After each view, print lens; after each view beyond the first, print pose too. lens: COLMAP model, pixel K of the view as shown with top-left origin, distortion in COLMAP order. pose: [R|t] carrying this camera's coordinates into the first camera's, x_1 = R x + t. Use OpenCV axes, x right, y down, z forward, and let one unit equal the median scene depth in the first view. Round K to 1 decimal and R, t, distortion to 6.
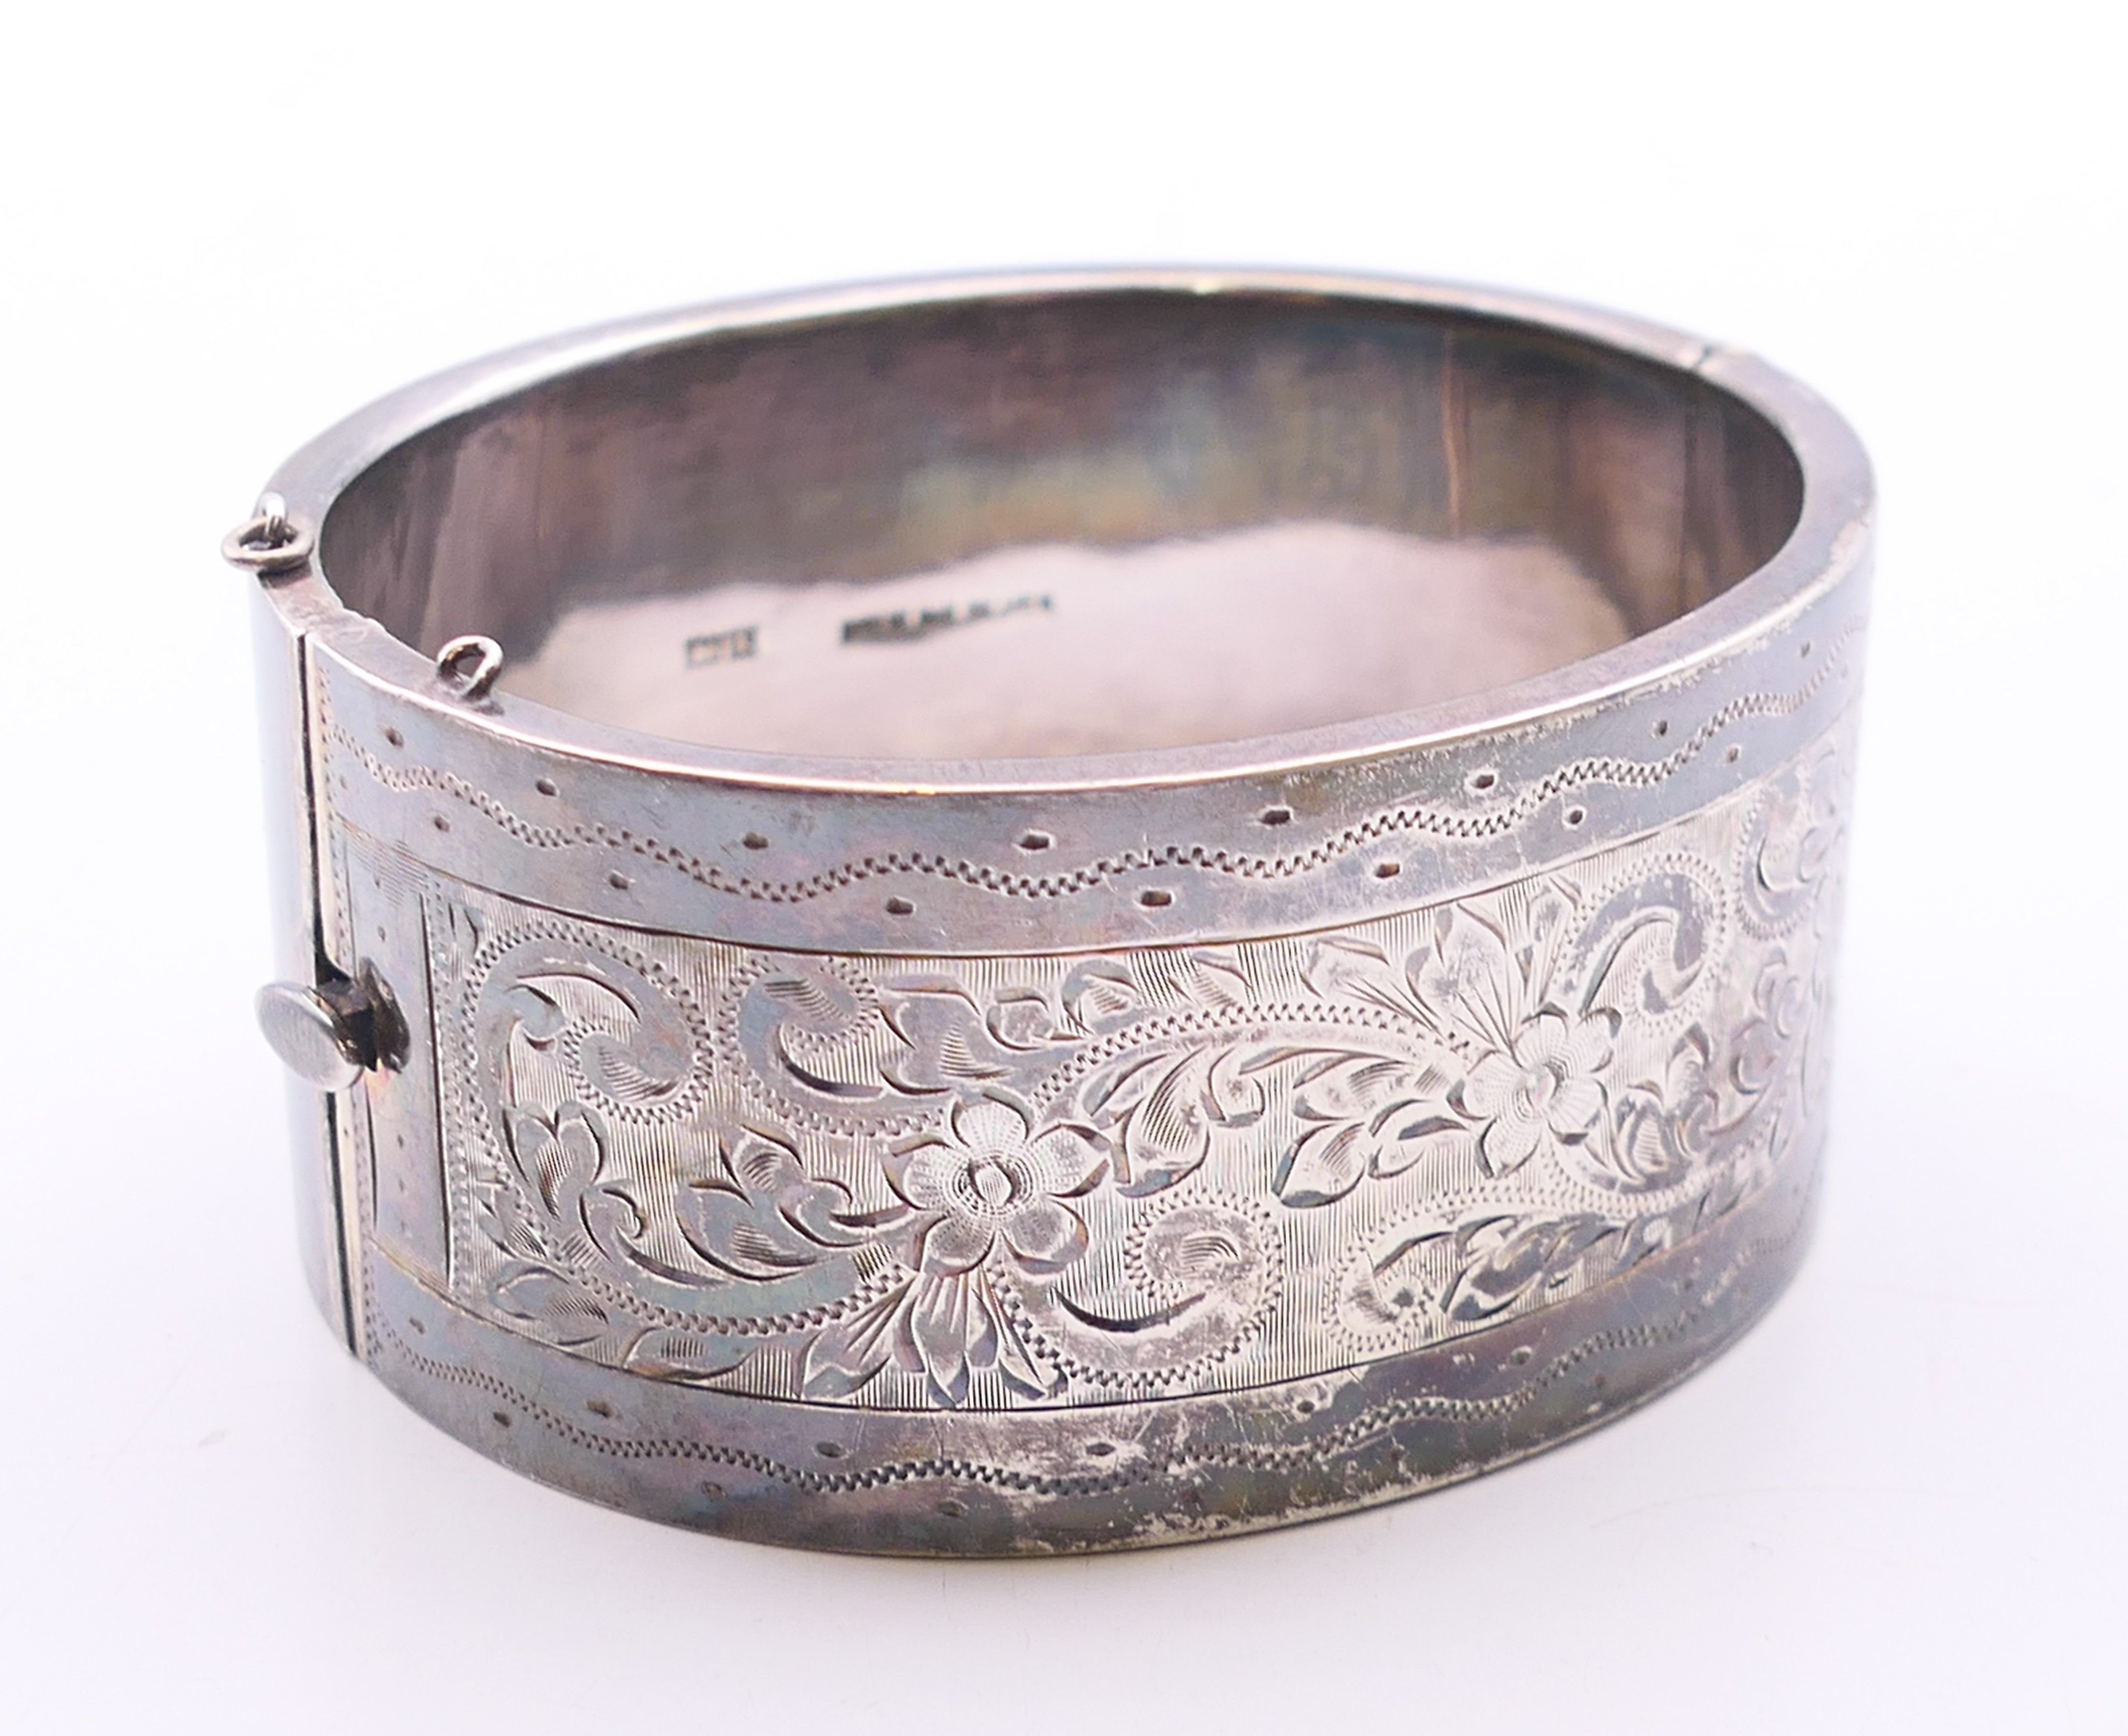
lens RADIAL K [[1589.0, 0, 1056.4], [0, 1589.0, 871.0], [0, 0, 1]] dist [0.016138, 0.008227]
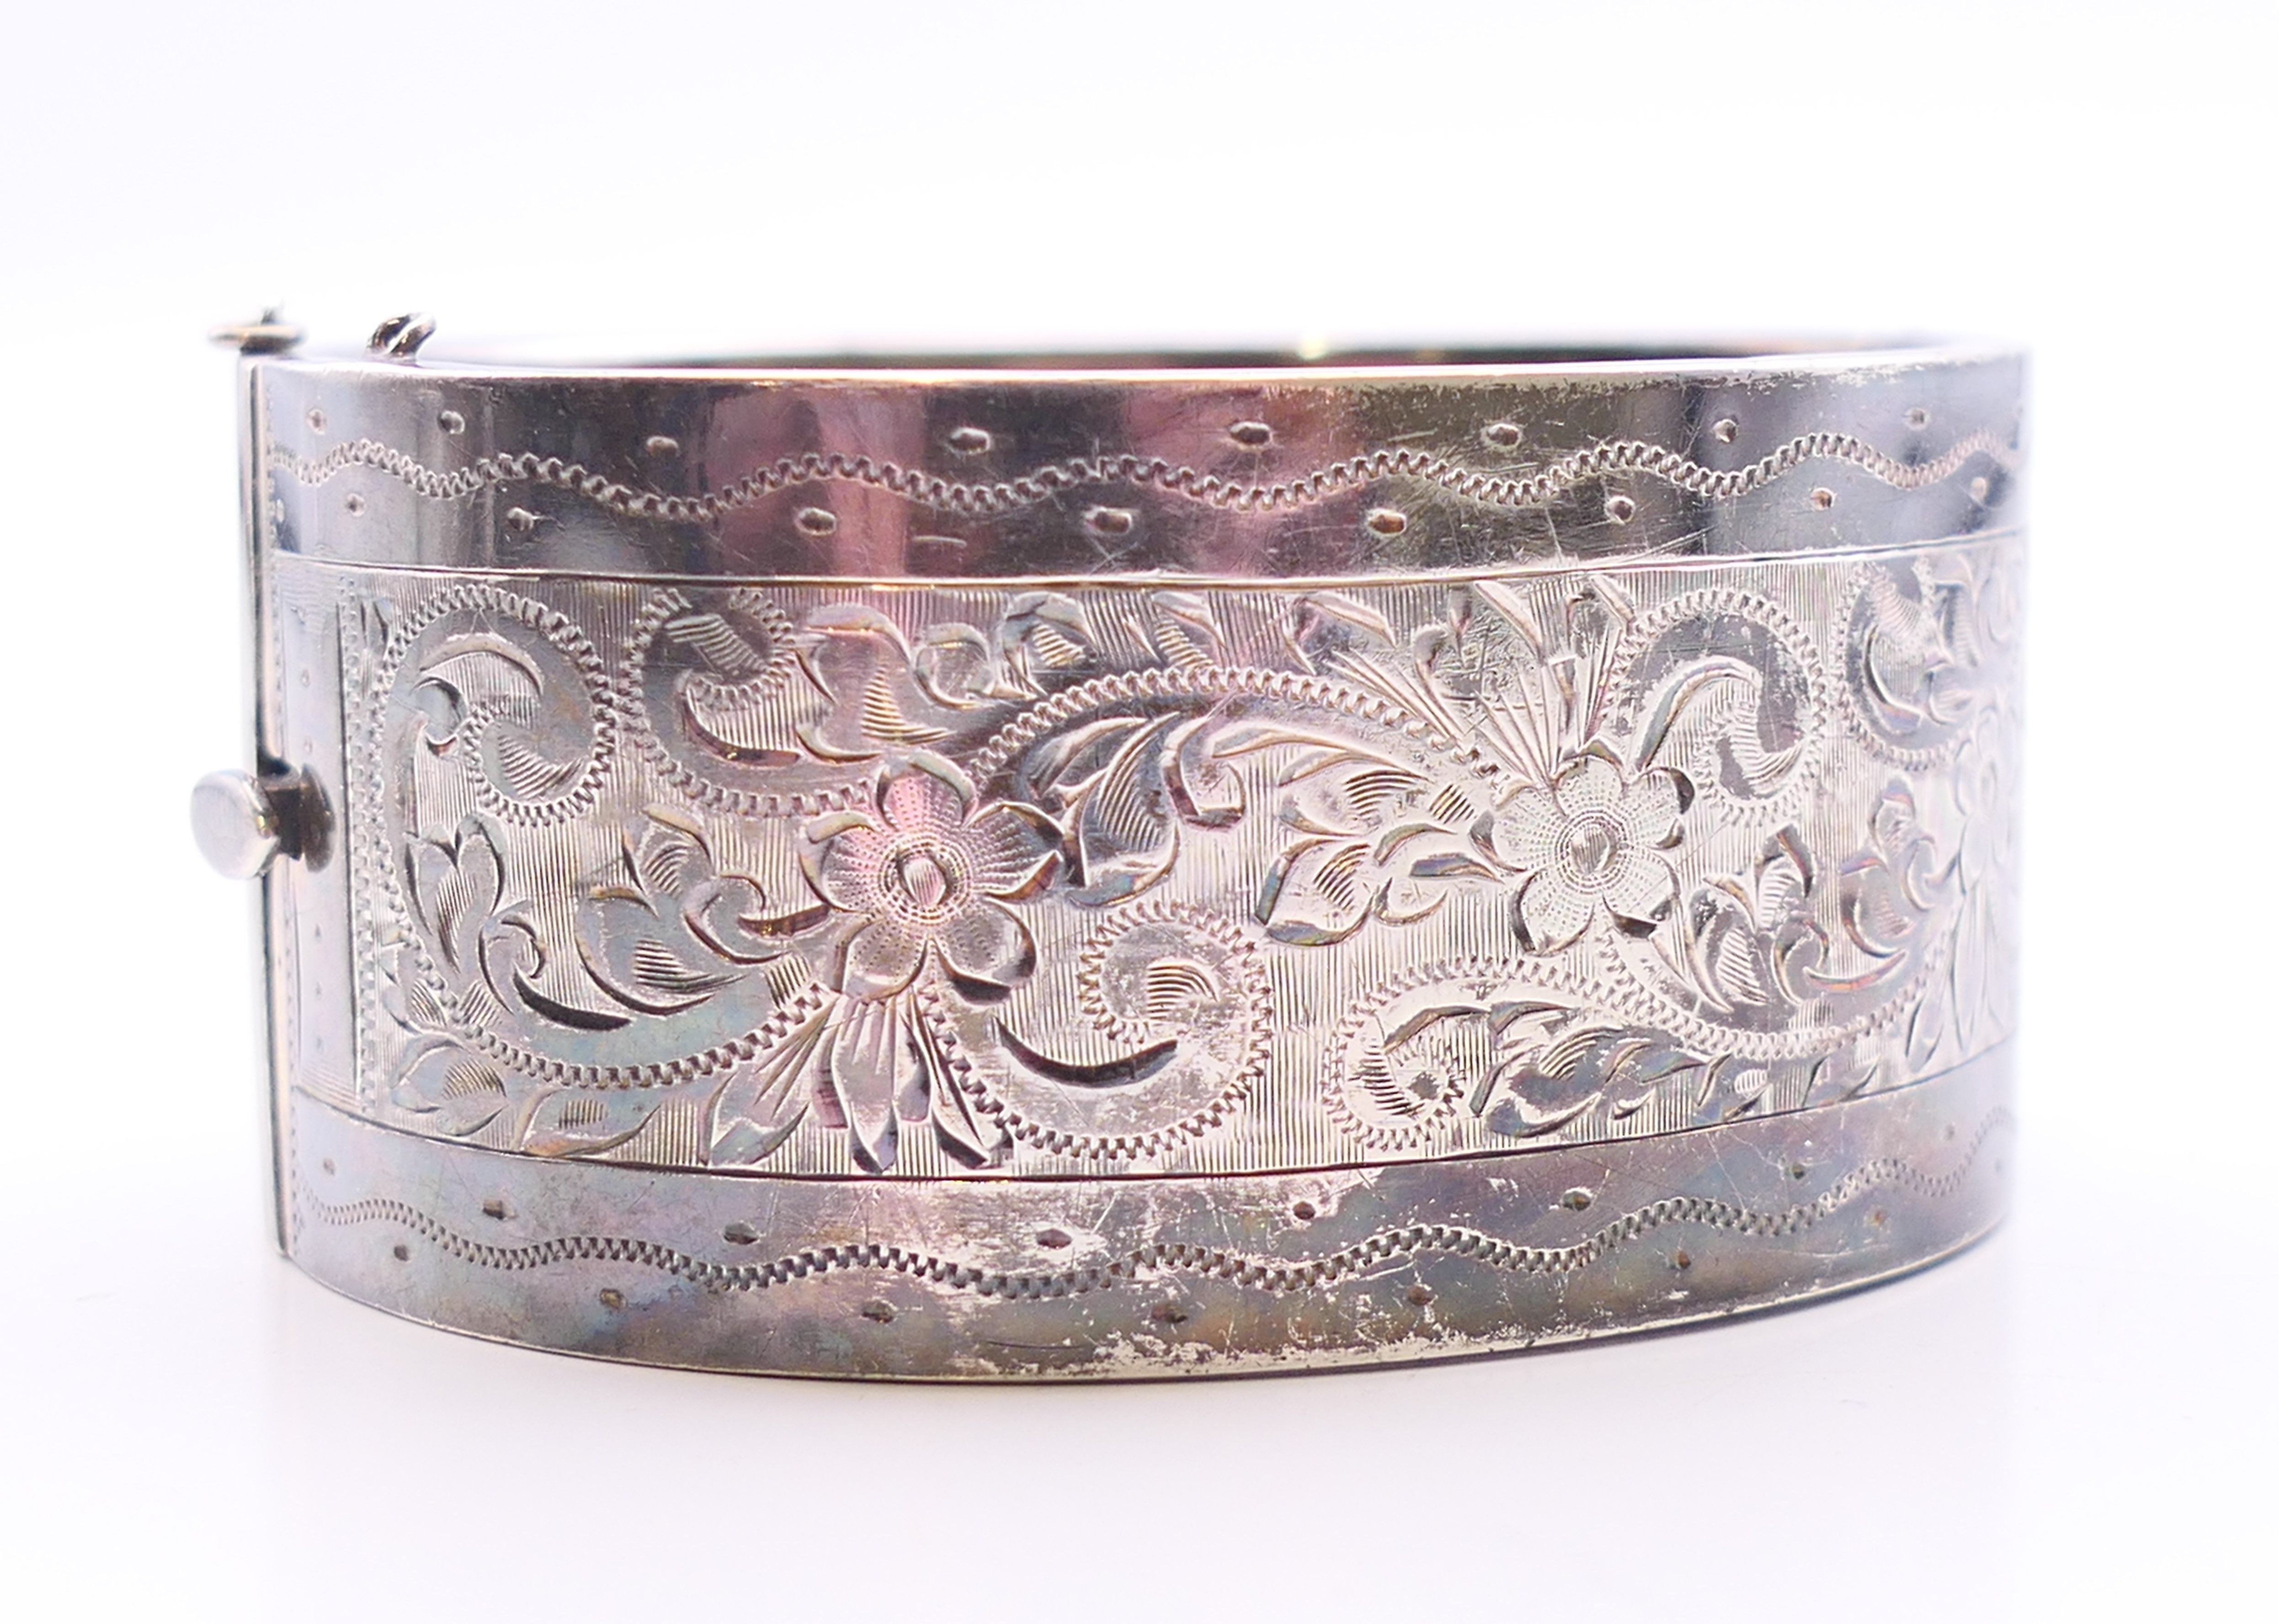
lens RADIAL K [[1729.4, 0, 1149.3], [0, 1729.4, 808.4], [0, 0, 1]] dist [0.015007, -0.009414]
pose [[0.998597, 0.030908, -0.043002, 0.108810], [-0.035593, 0.992975, -0.112843, 0.234348], [0.039212, 0.114215, 0.992682, 0.064619]]
